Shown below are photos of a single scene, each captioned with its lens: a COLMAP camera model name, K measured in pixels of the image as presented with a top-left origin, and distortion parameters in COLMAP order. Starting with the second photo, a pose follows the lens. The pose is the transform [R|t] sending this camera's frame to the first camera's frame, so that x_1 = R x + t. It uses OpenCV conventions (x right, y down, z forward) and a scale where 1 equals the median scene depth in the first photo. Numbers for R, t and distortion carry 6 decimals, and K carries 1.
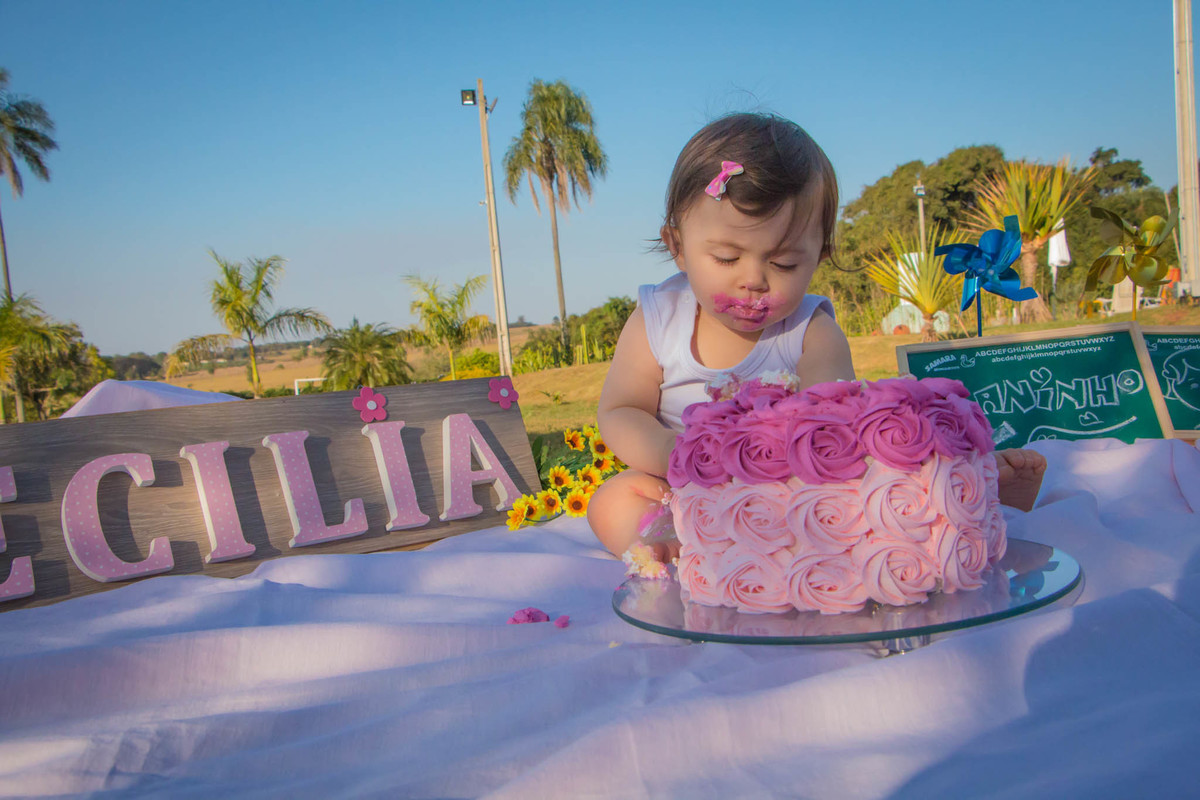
lens RADIAL K [[1165.6, 0, 627.1], [0, 1165.6, 430.2], [0, 0, 1]] dist [-0.051865, 0.000000]
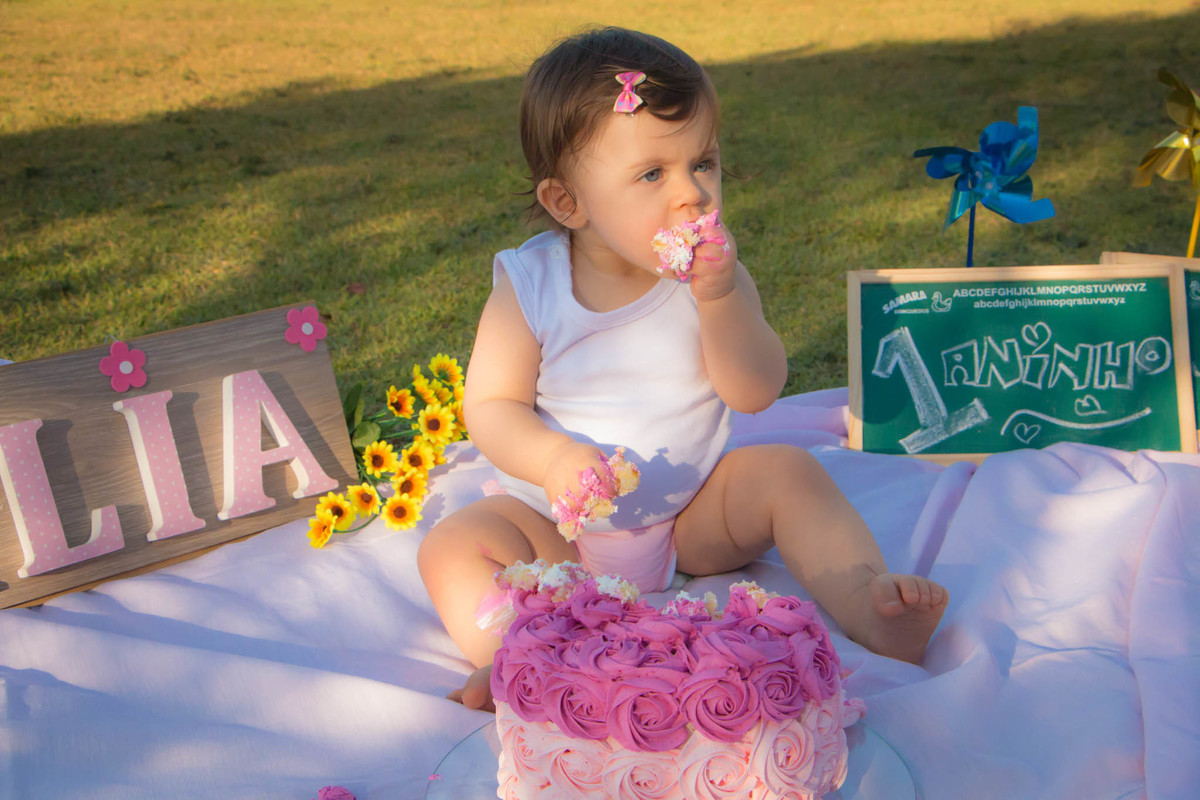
lens RADIAL K [[2073.7, 0, 626.9], [0, 2073.7, 419.8], [0, 0, 1]] dist [0.220672, 0.000000]
pose [[0.996371, 0.053194, 0.066444, 0.011437], [-0.067806, 0.967932, 0.241889, -0.305540], [-0.051447, -0.245516, 0.968026, -0.298647]]
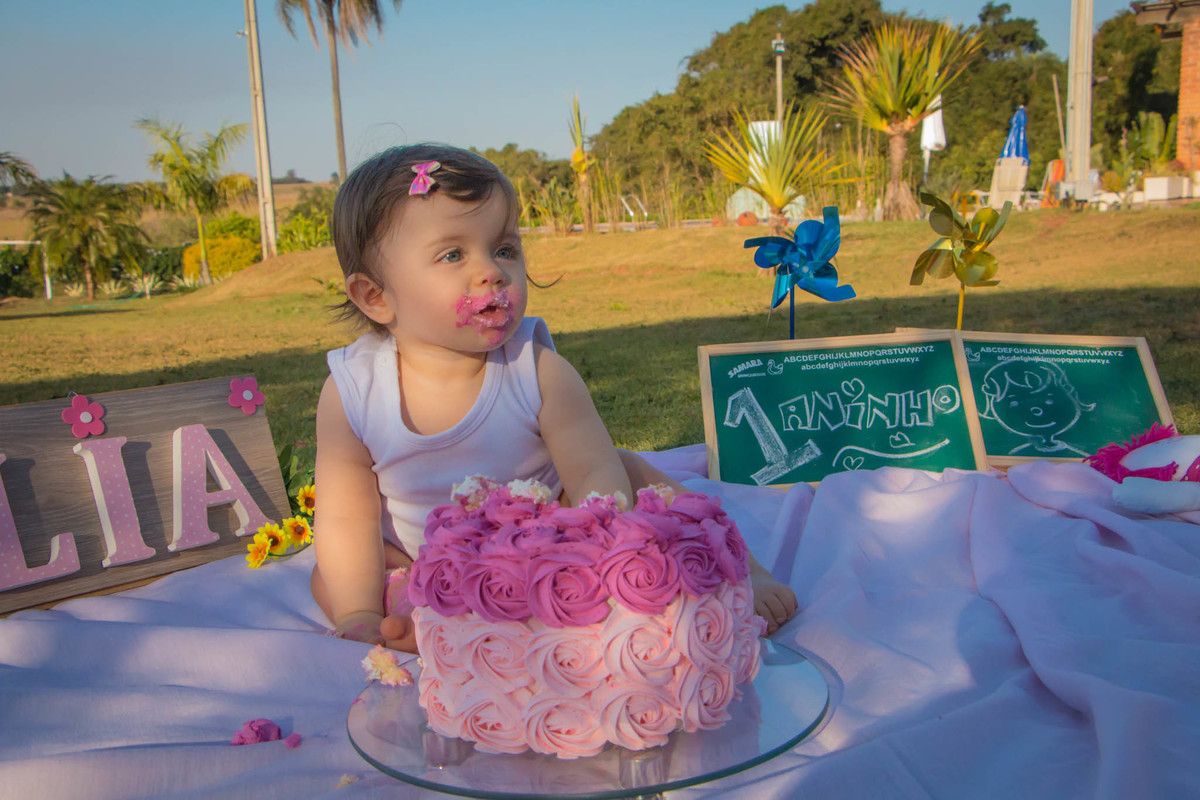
lens RADIAL K [[1399.2, 0, 616.9], [0, 1399.2, 440.1], [0, 0, 1]] dist [0.012173, 0.000000]
pose [[0.990061, 0.021152, 0.139042, 0.022257], [-0.033930, 0.995347, 0.090184, -0.101203], [-0.136487, -0.094006, 0.986171, -0.064923]]
